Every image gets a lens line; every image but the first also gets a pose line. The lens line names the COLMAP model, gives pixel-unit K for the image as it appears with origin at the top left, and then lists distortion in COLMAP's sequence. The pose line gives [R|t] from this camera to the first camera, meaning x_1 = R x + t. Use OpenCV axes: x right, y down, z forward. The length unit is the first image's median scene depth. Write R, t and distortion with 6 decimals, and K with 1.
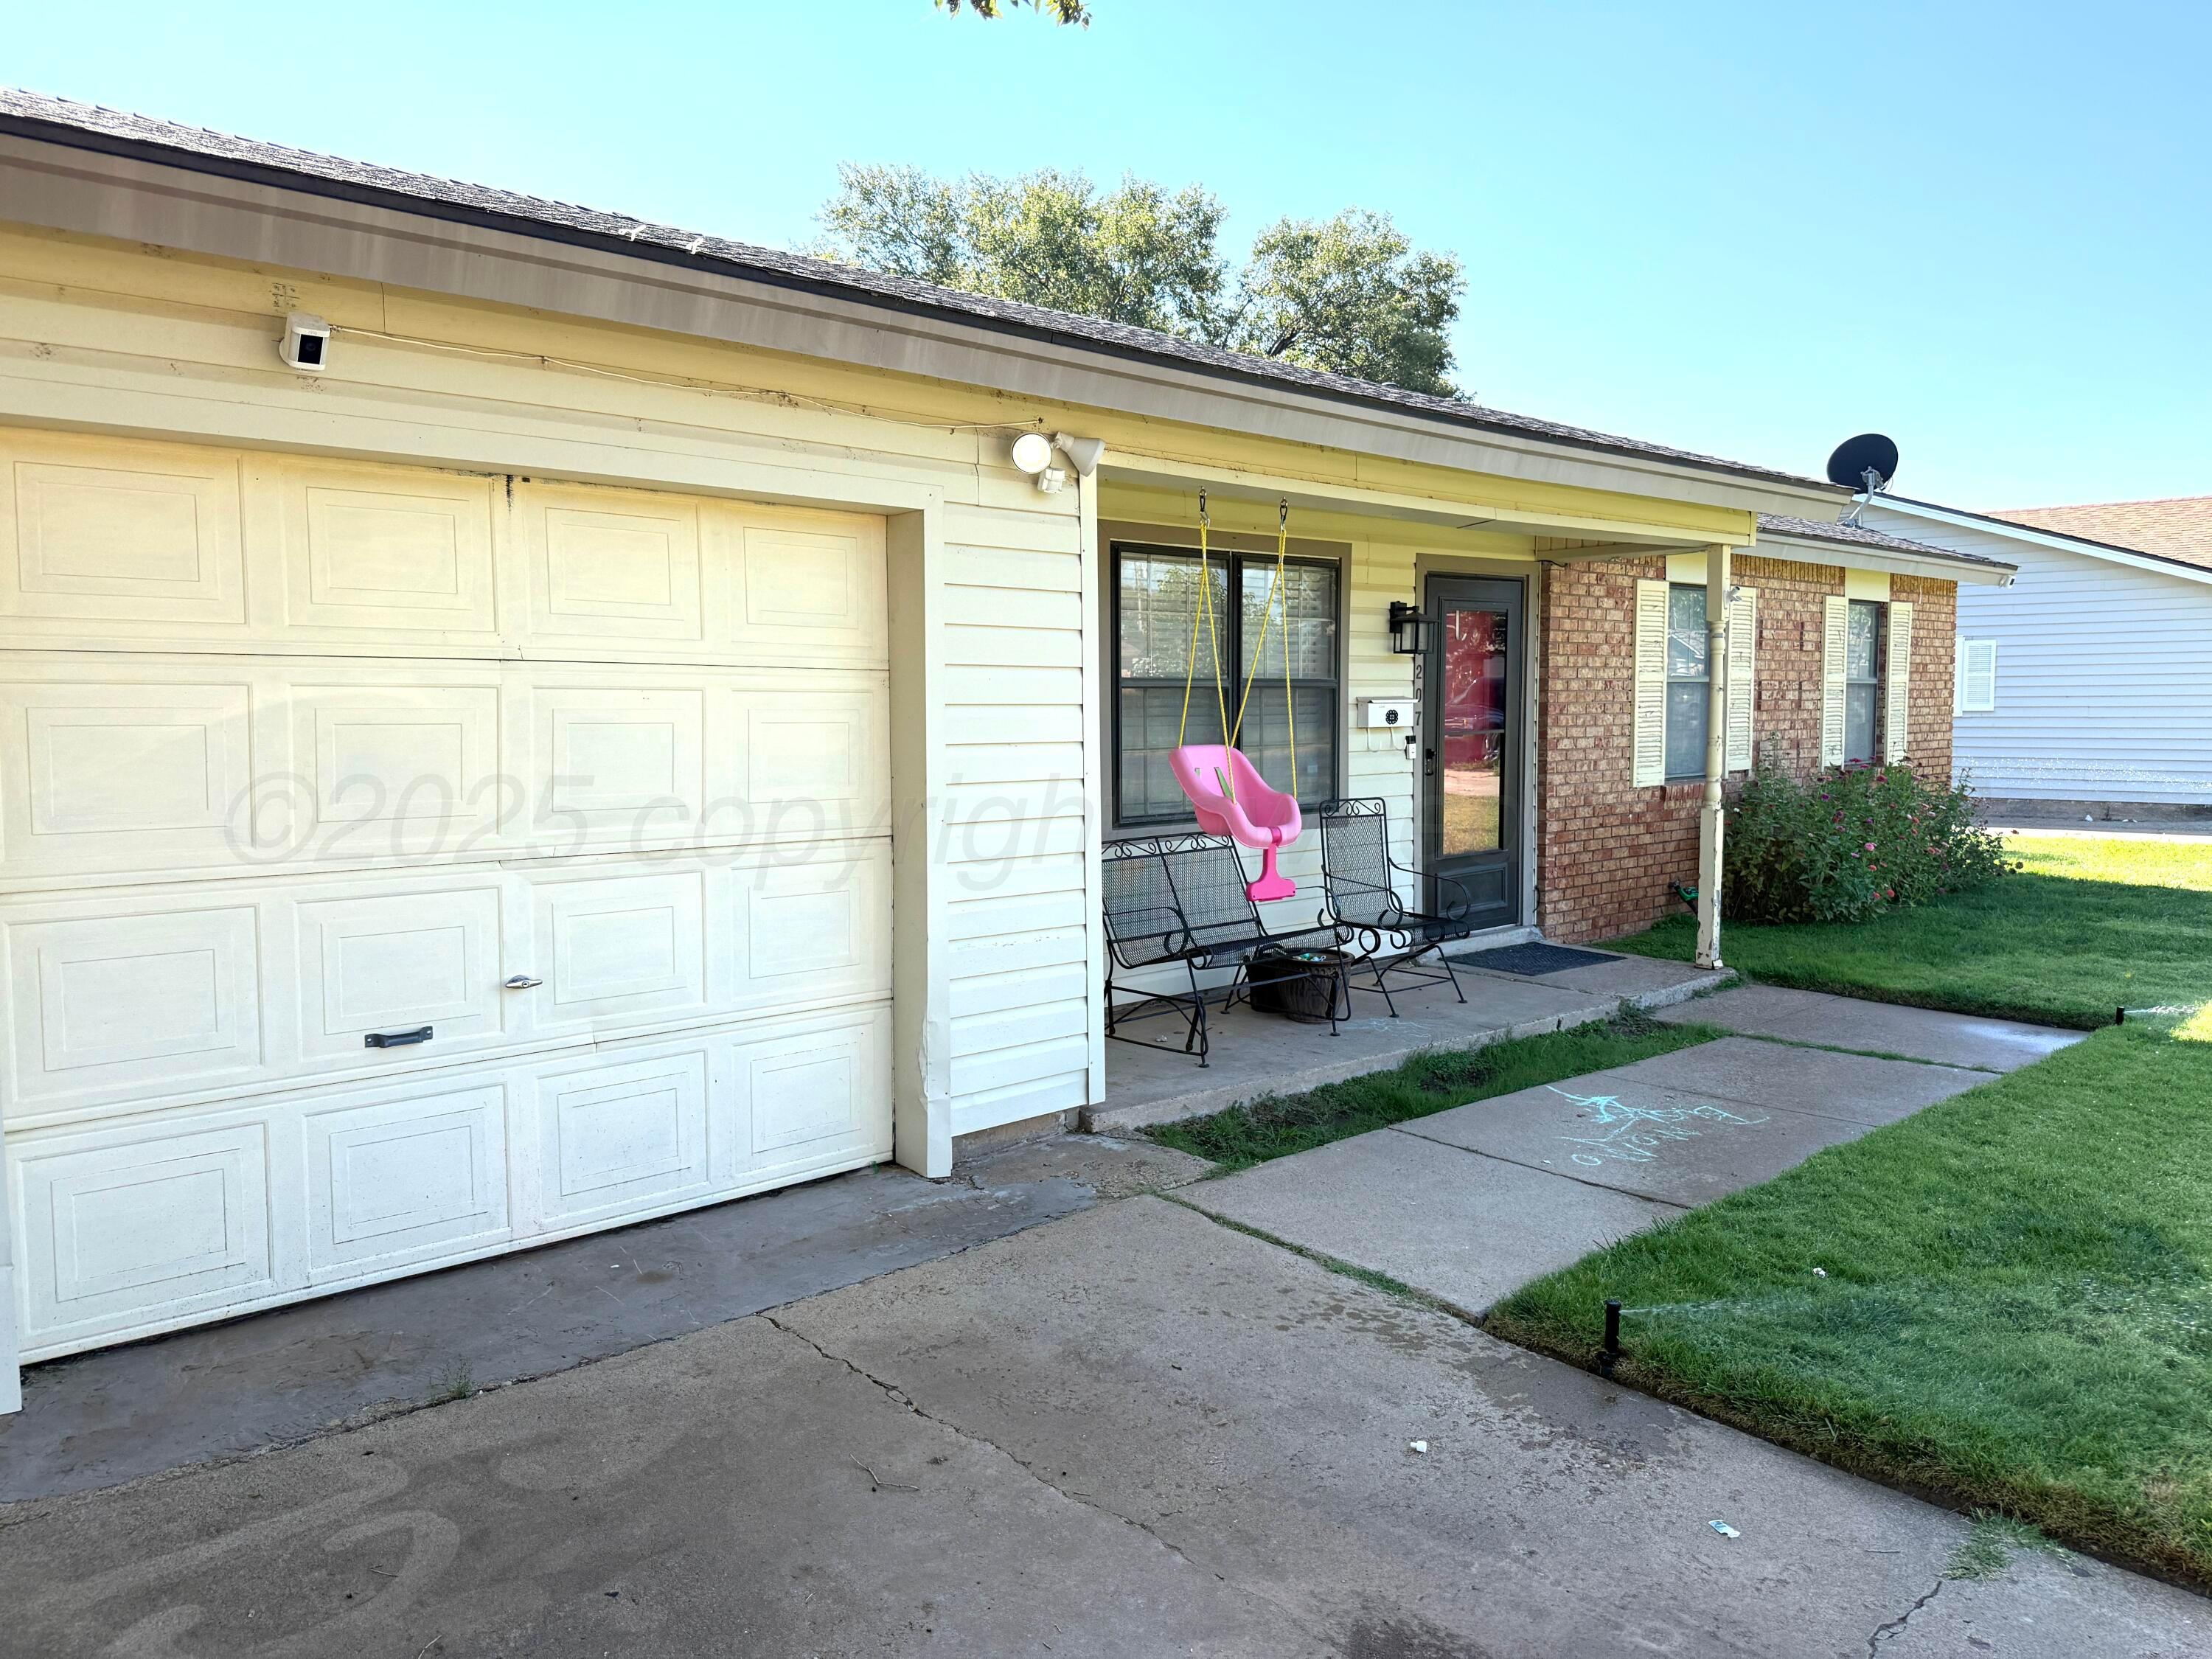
lens RADIAL K [[1589.9, 0, 1102.2], [0, 1589.9, 819.3], [0, 0, 1]] dist [0.029711, -0.038050]
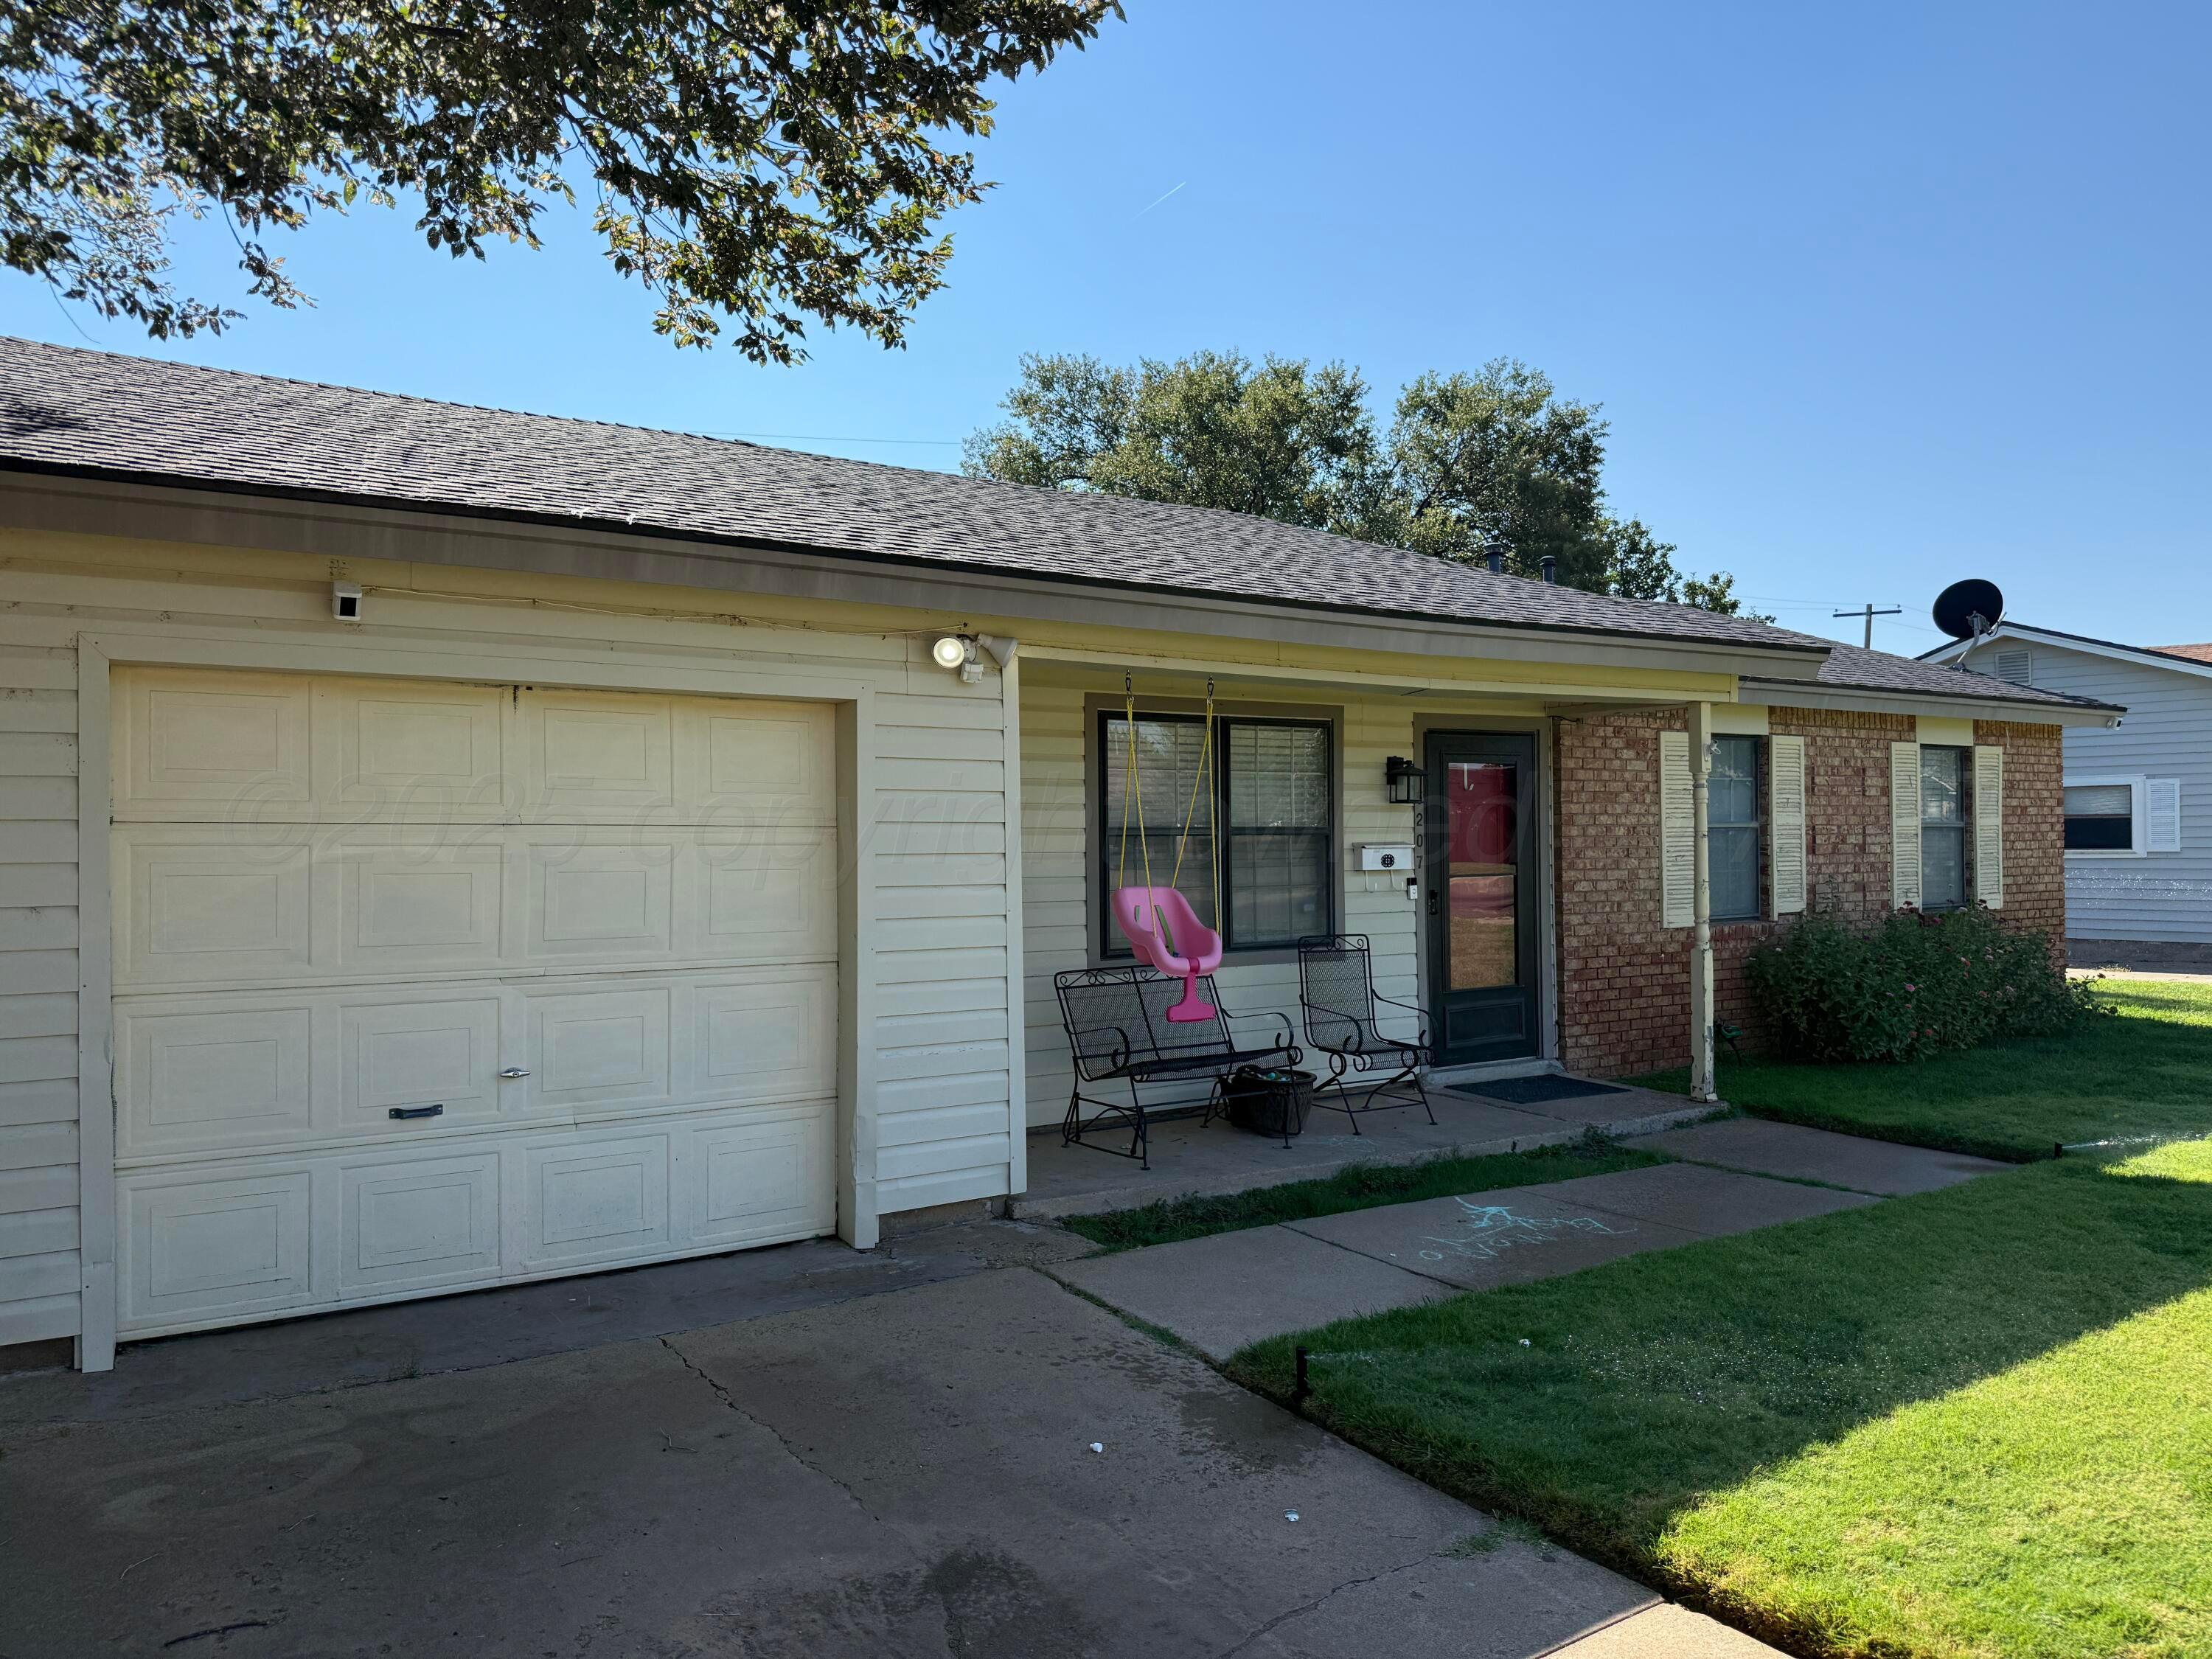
lens RADIAL K [[1586.9, 0, 1106.0], [0, 1586.9, 829.5], [0, 0, 1]] dist [0.042809, -0.061444]
pose [[0.987945, -0.004523, -0.154742, 0.263555], [-0.008052, 0.996719, -0.080540, 0.005267], [0.154598, 0.080815, 0.984667, -0.181242]]
